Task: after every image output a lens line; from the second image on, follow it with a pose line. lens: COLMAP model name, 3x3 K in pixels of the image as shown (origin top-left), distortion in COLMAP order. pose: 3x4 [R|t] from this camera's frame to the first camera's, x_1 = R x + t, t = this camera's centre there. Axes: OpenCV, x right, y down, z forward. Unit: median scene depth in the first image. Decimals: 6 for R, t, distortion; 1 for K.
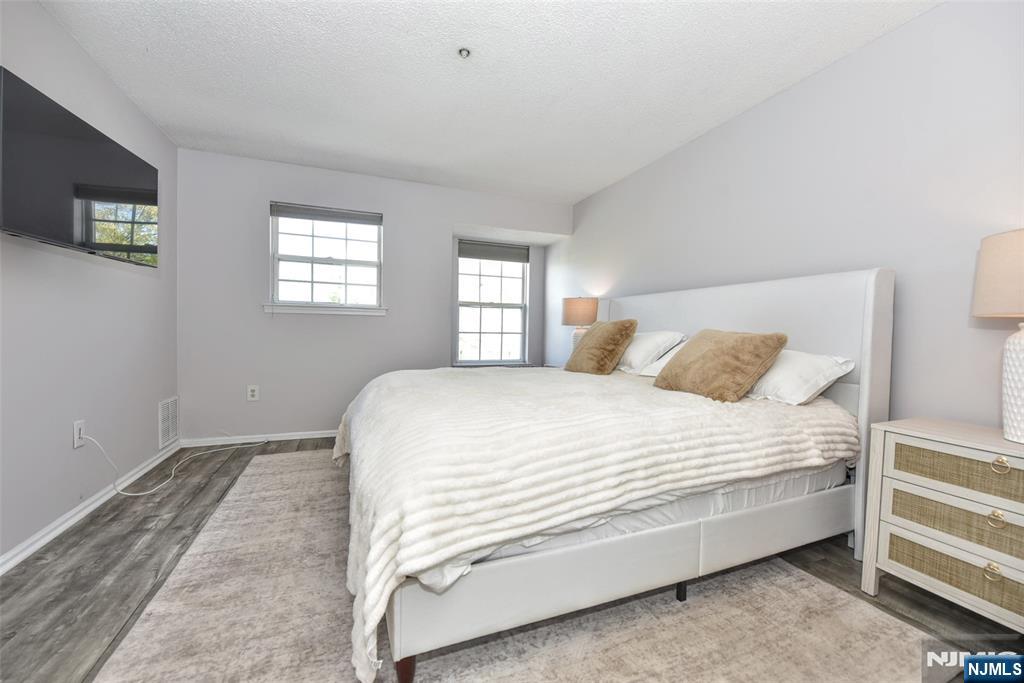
lens RADIAL K [[408.6, 0, 512.0], [0, 408.6, 341.5], [0, 0, 1]] dist [-0.009480, -0.000225]
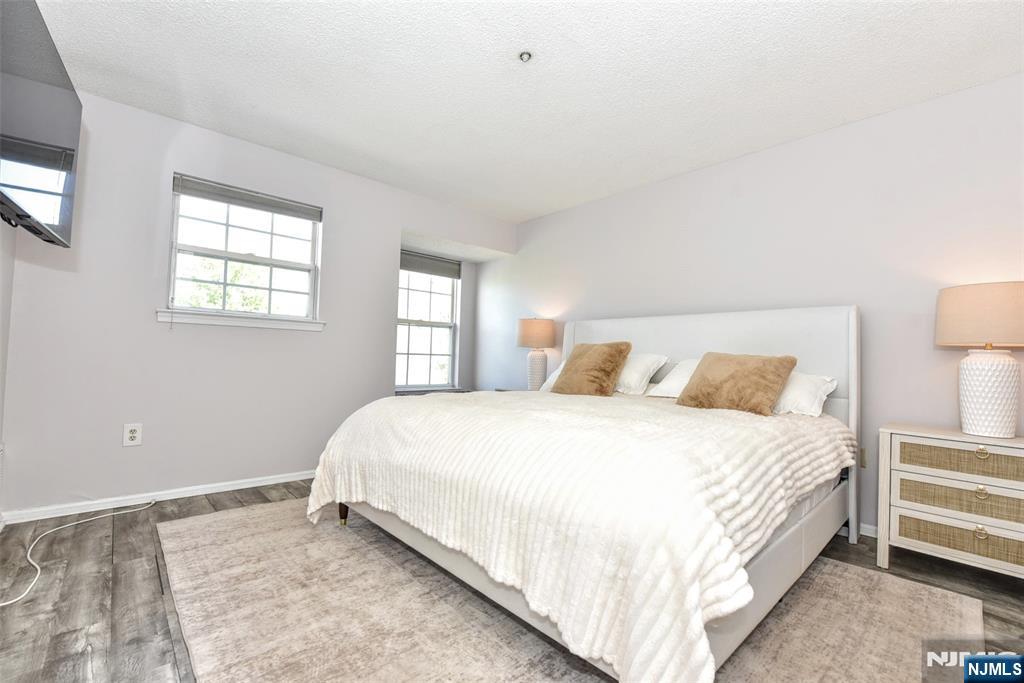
lens RADIAL K [[437.1, 0, 512.0], [0, 437.1, 341.5], [0, 0, 1]] dist [-0.012029, -0.000168]
pose [[0.935728, 0.022730, 0.351990, -0.363843], [-0.003214, 0.998430, -0.055930, 0.007025], [-0.352709, 0.051204, 0.934331, 0.074252]]
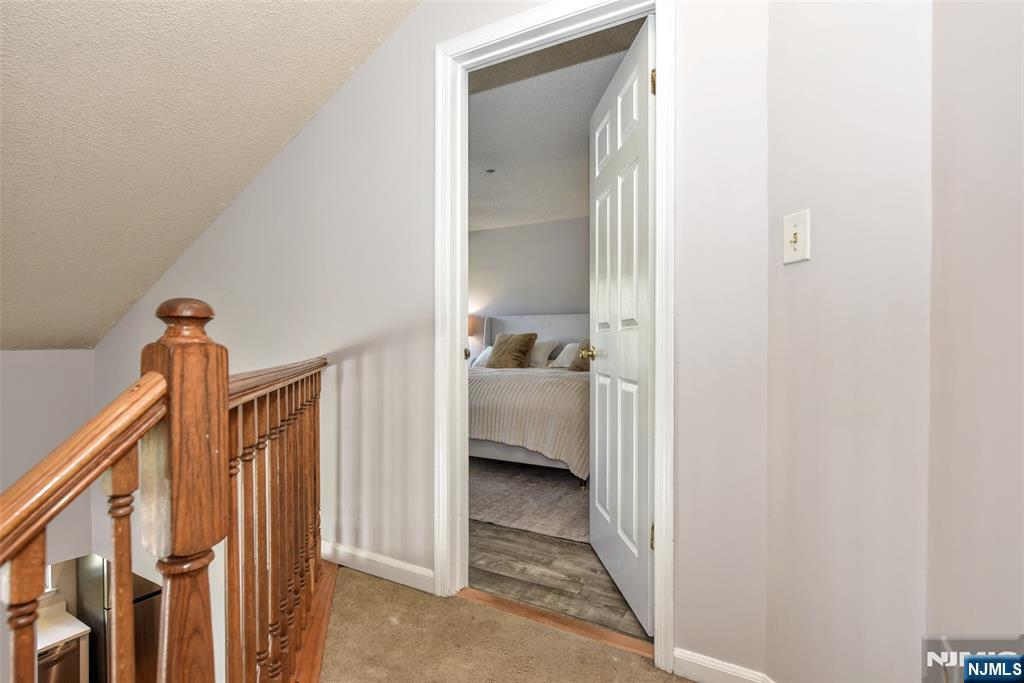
lens RADIAL K [[496.8, 0, 512.0], [0, 496.8, 341.5], [0, 0, 1]] dist [-0.000911, -0.000291]
pose [[0.783025, -0.018608, 0.621711, -0.949120], [0.032475, 0.999412, -0.010989, -0.002105], [-0.621141, 0.028795, 0.783169, -0.425381]]
